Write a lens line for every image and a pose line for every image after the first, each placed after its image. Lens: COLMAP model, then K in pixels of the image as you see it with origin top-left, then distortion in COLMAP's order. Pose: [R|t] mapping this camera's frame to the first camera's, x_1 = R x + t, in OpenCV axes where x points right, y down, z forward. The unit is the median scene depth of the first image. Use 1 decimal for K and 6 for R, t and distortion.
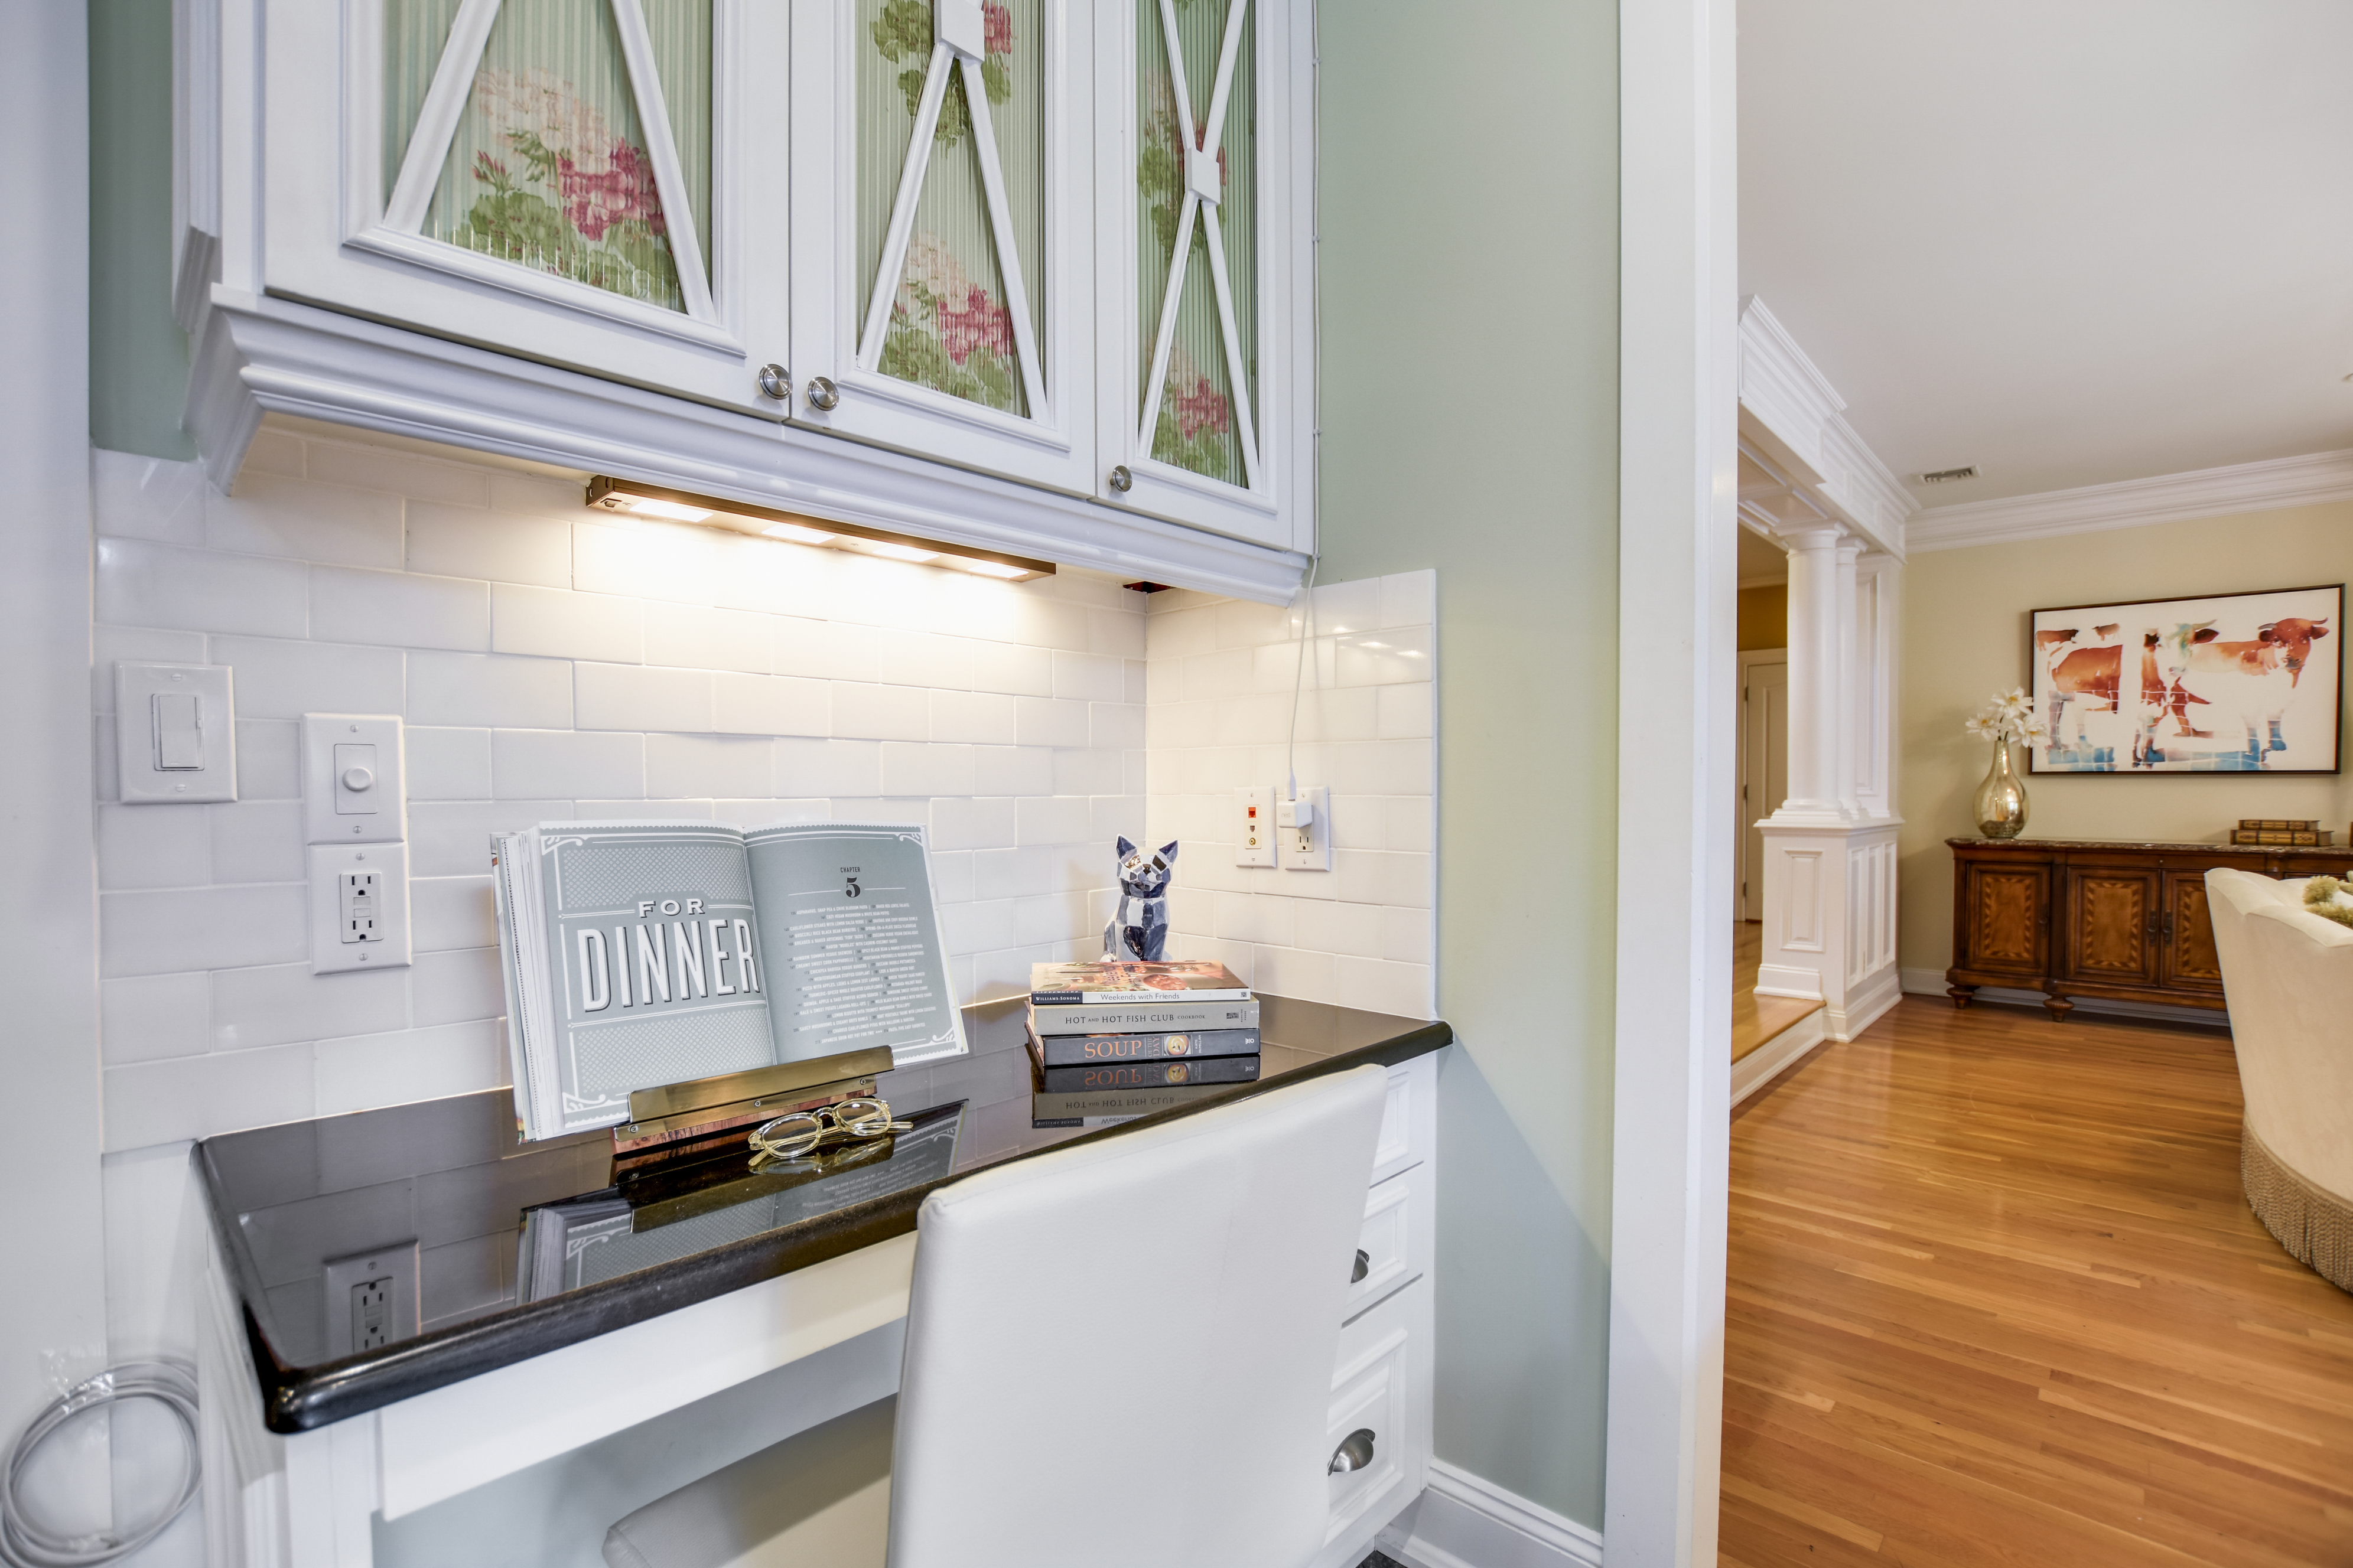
lens RADIAL K [[1067.2, 0, 1162.8], [0, 1067.2, 812.0], [0, 0, 1]] dist [-0.036544, 0.007932]
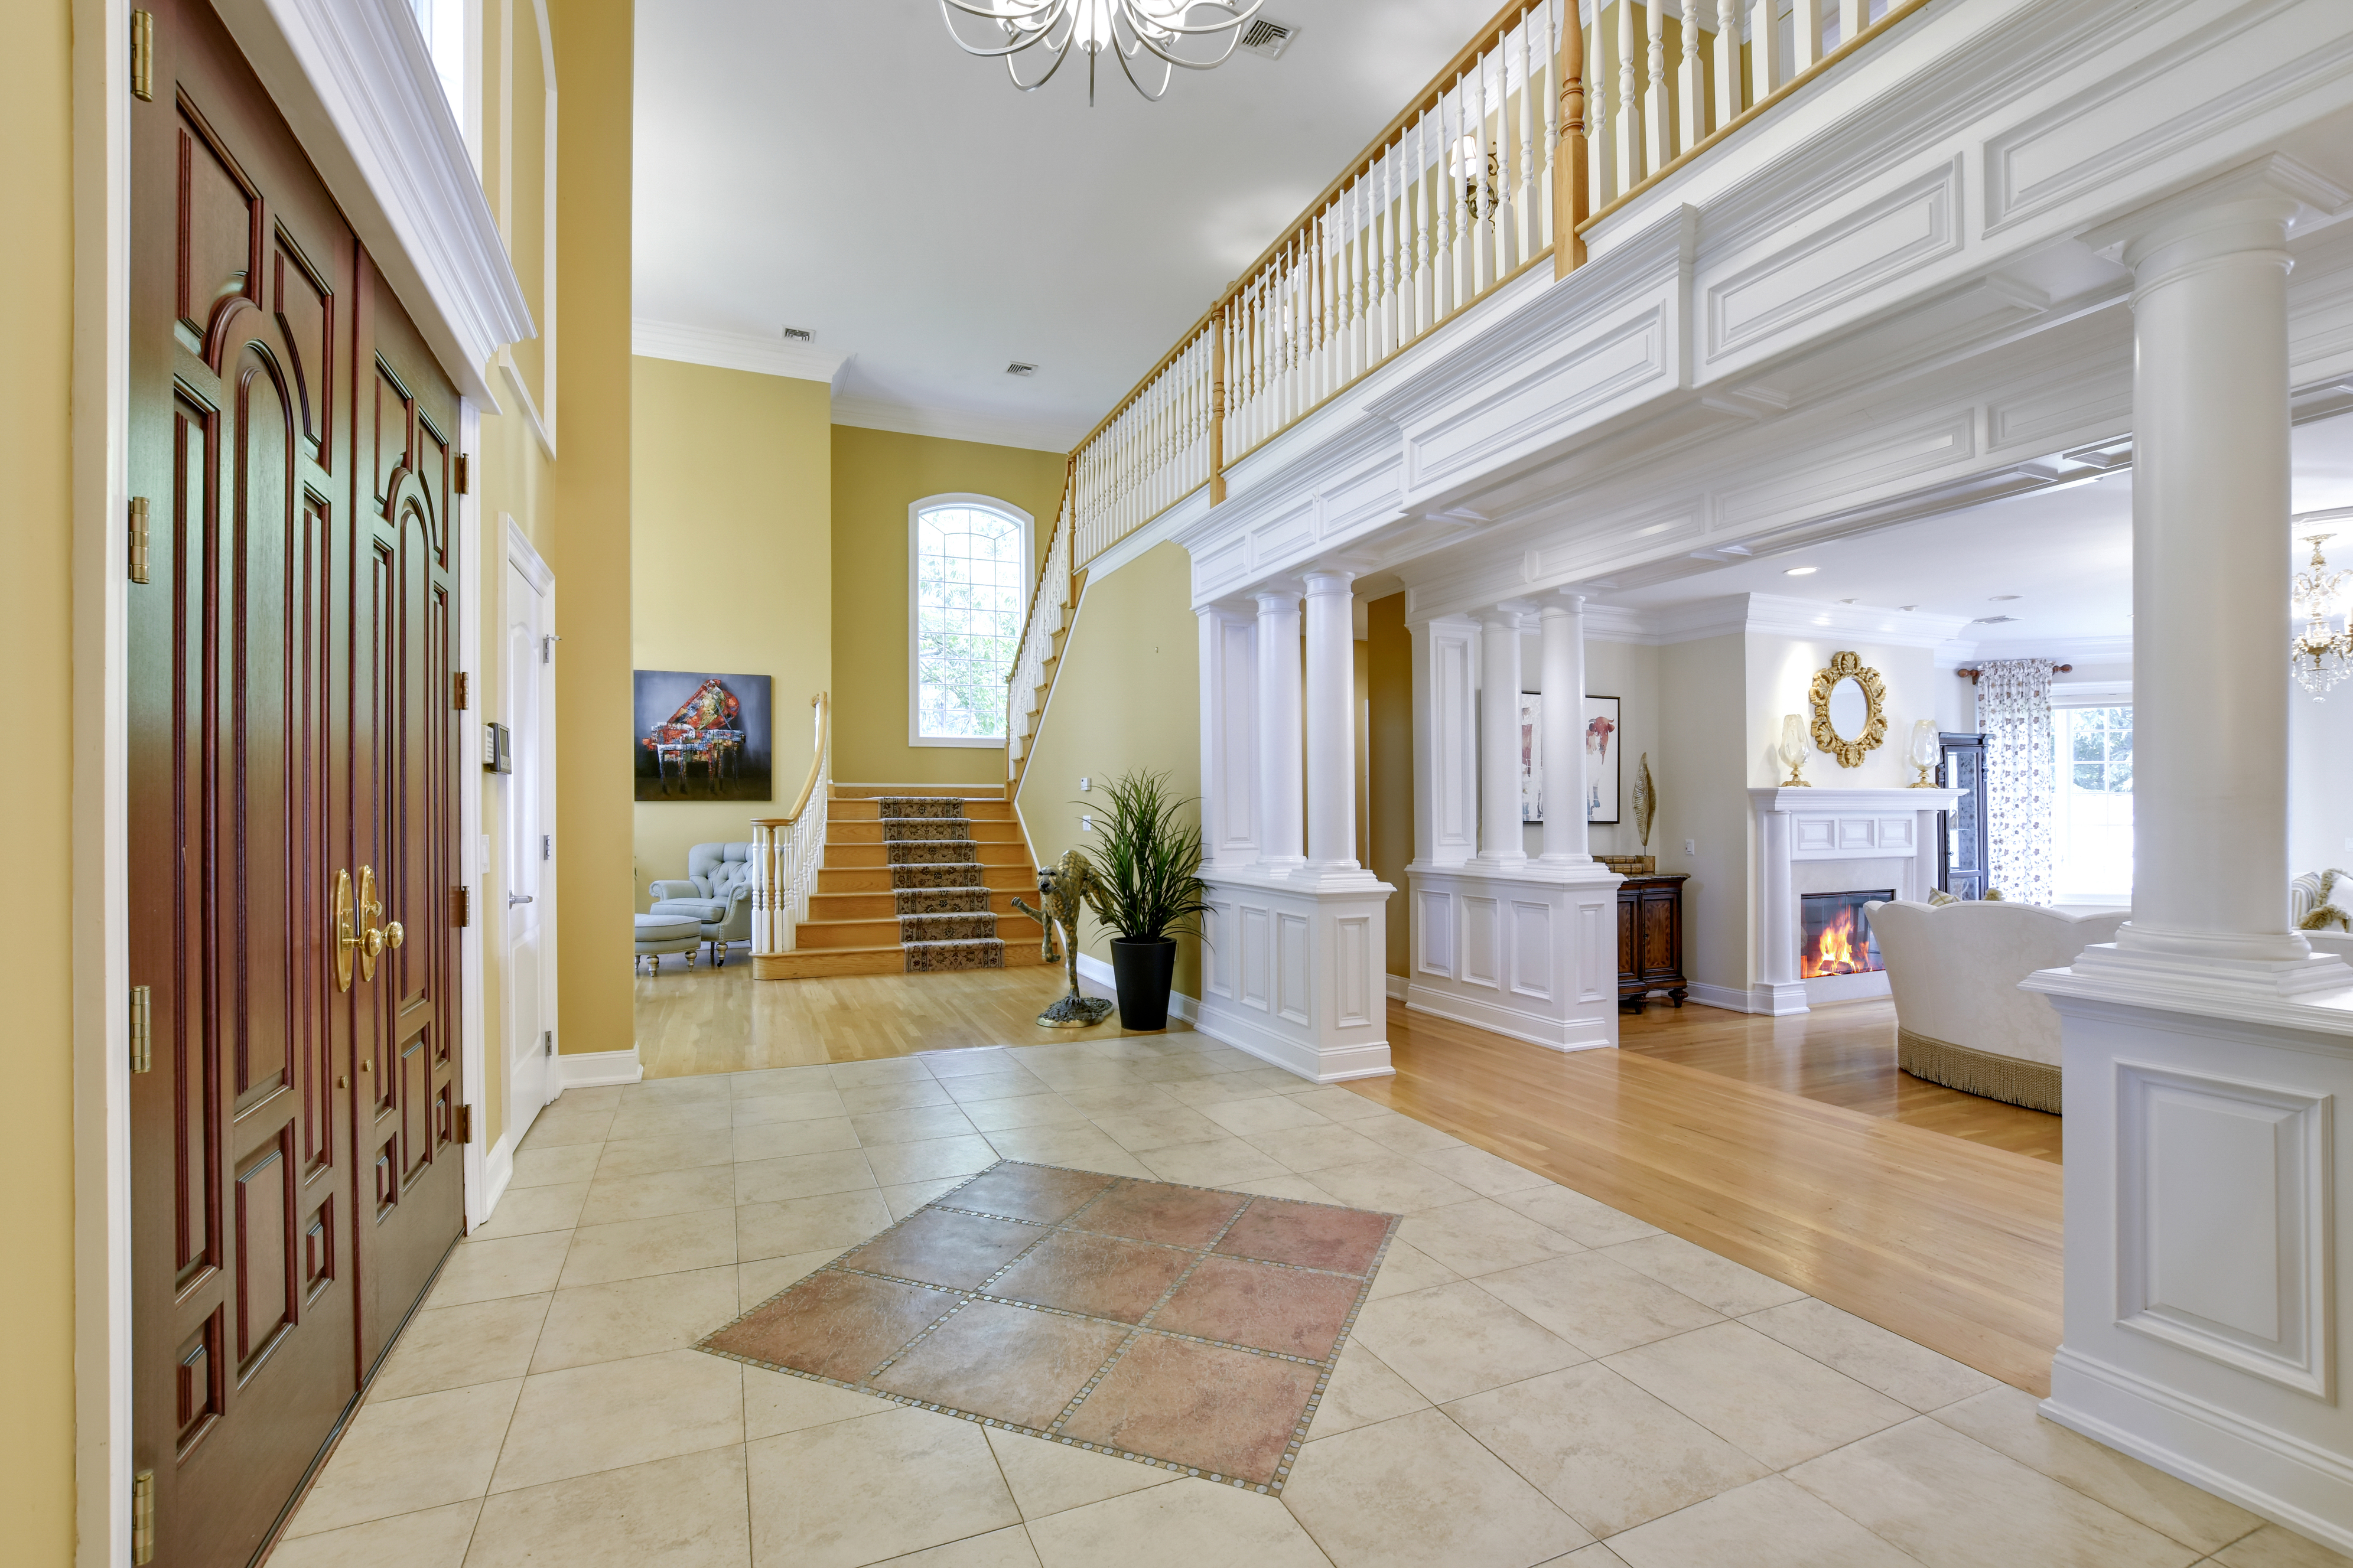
lens RADIAL K [[1046.2, 0, 1157.1], [0, 1046.2, 805.3], [0, 0, 1]] dist [-0.026434, 0.007018]
pose [[0.404156, 0.004836, 0.914677, -0.474885], [0.020006, 0.999700, -0.014125, -0.051522], [-0.914471, 0.024008, 0.403938, 0.926699]]
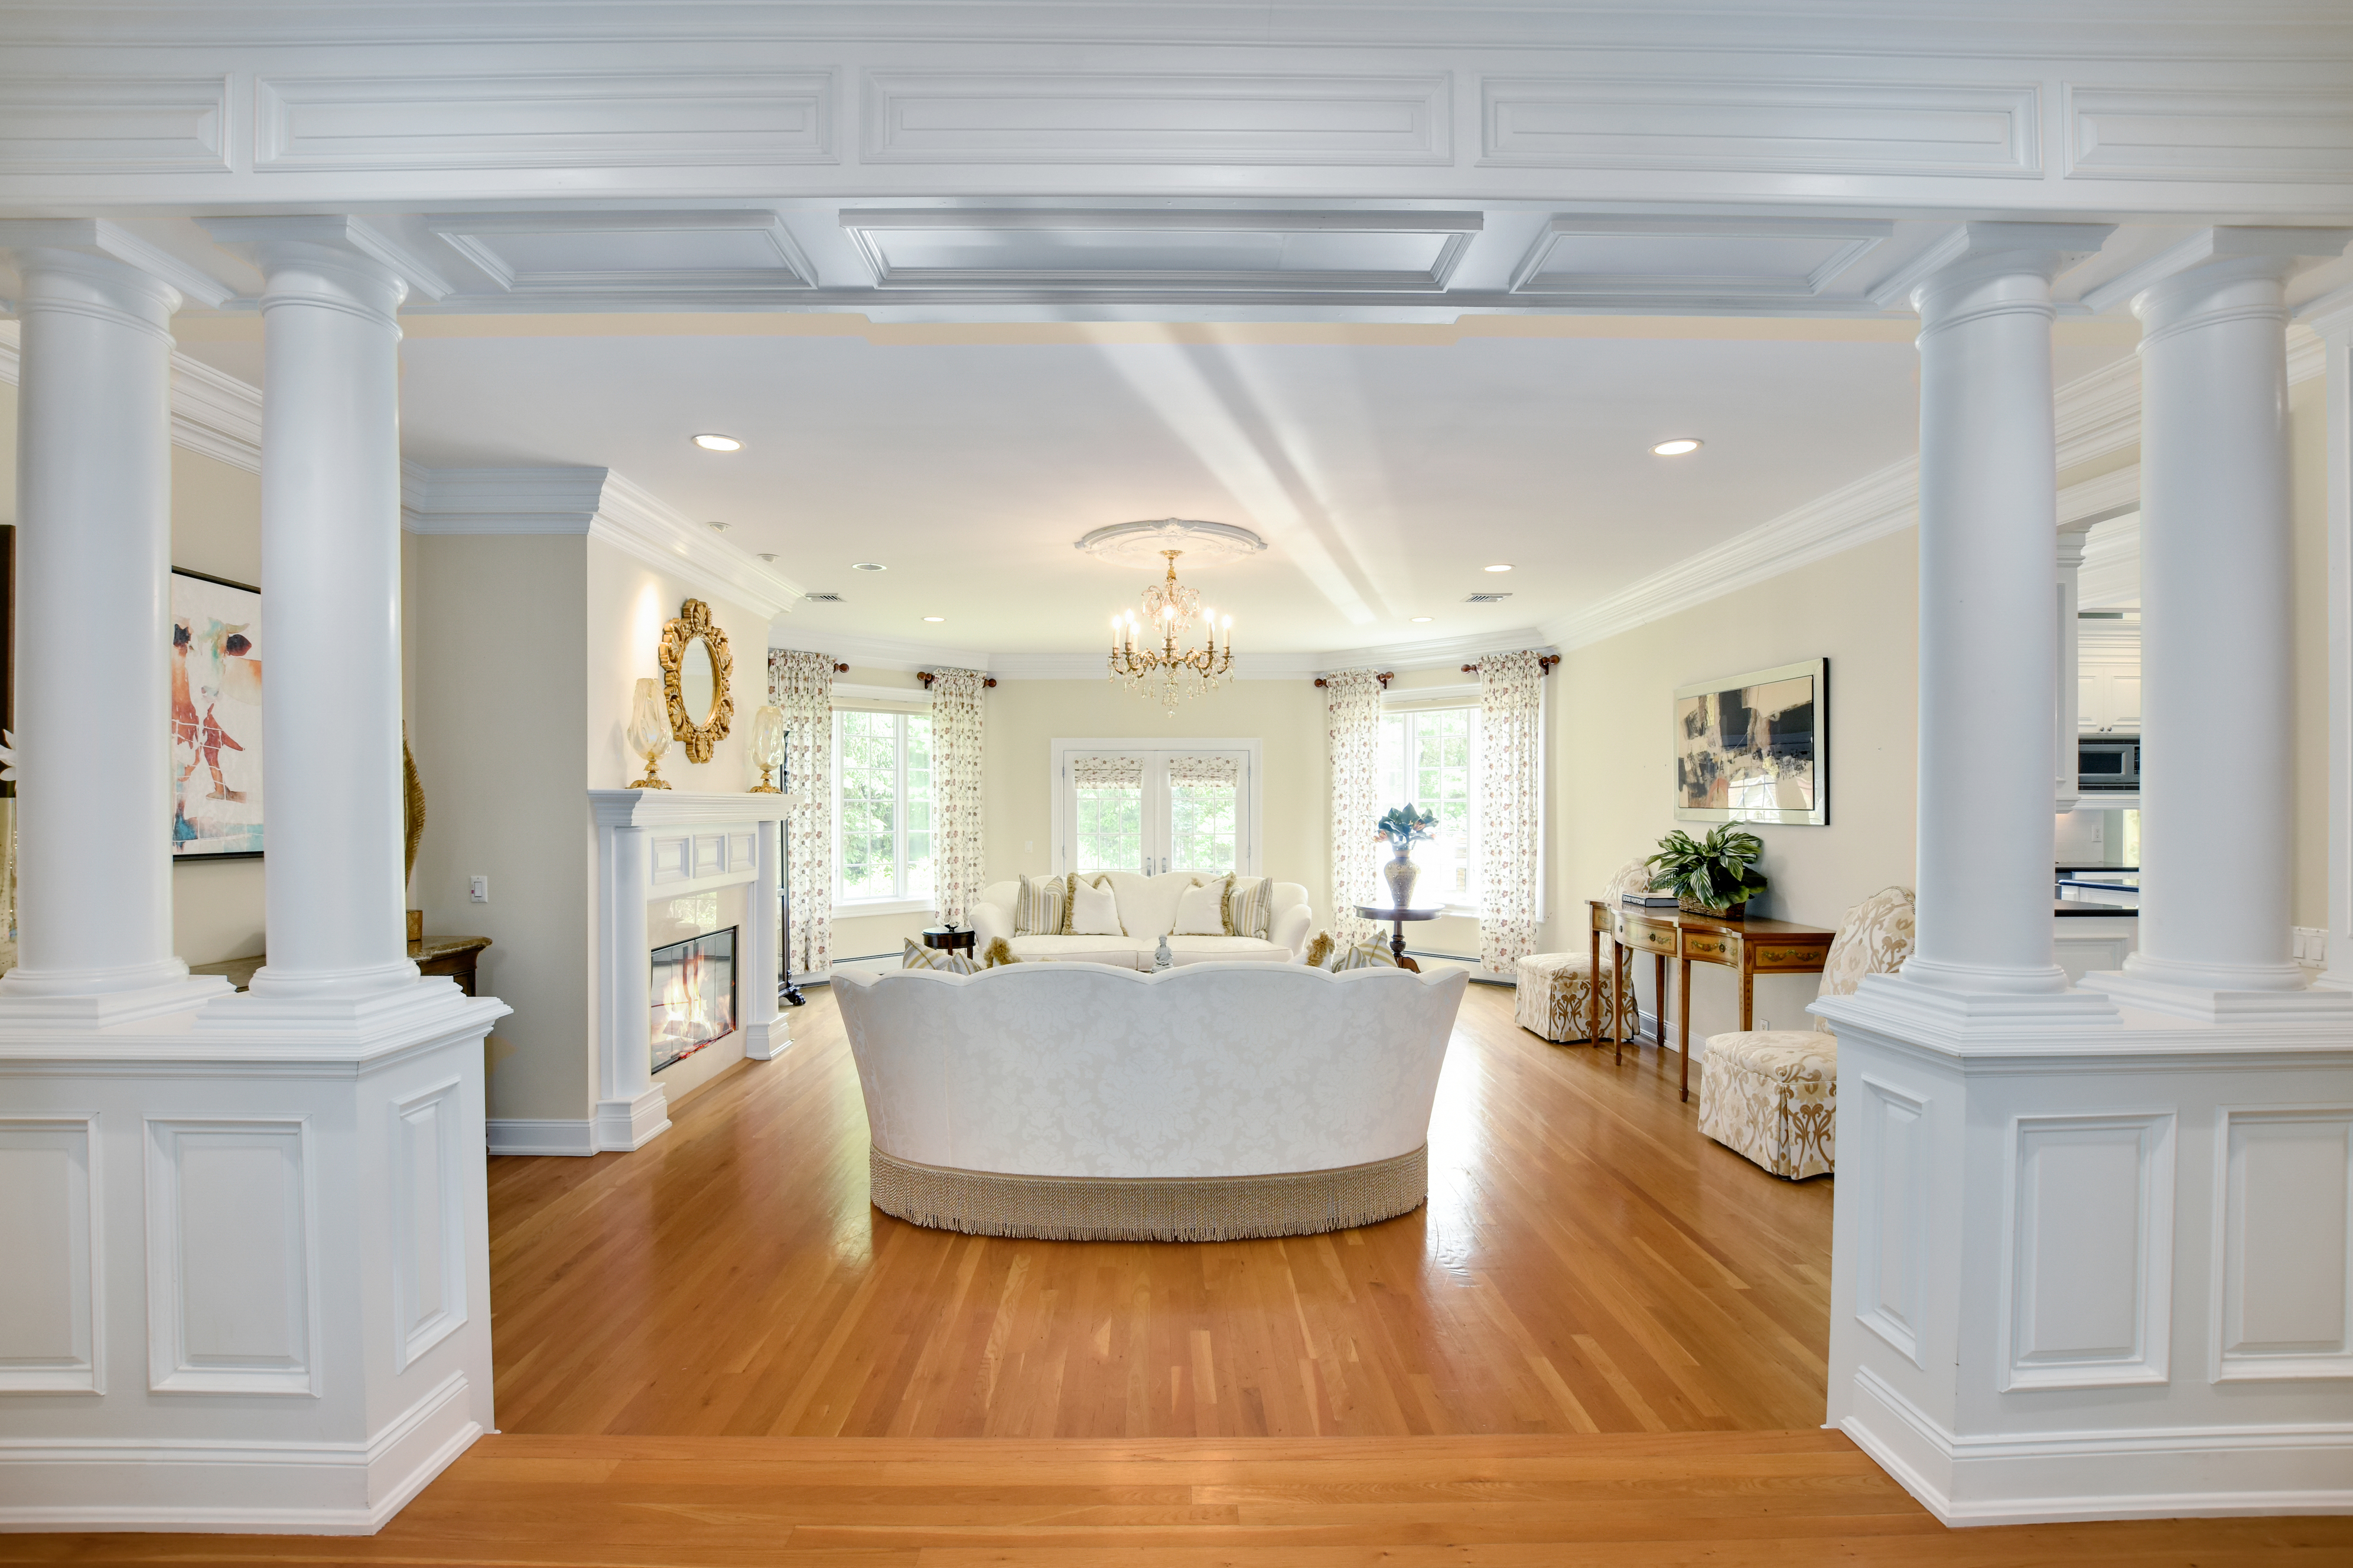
lens RADIAL K [[1056.0, 0, 1169.4], [0, 1056.0, 811.8], [0, 0, 1]] dist [-0.034937, 0.008216]
pose [[-0.697201, -0.002115, 0.716872, 0.131508], [0.014677, 0.999744, 0.017224, -0.066954], [-0.716725, 0.022530, -0.696992, 1.017231]]
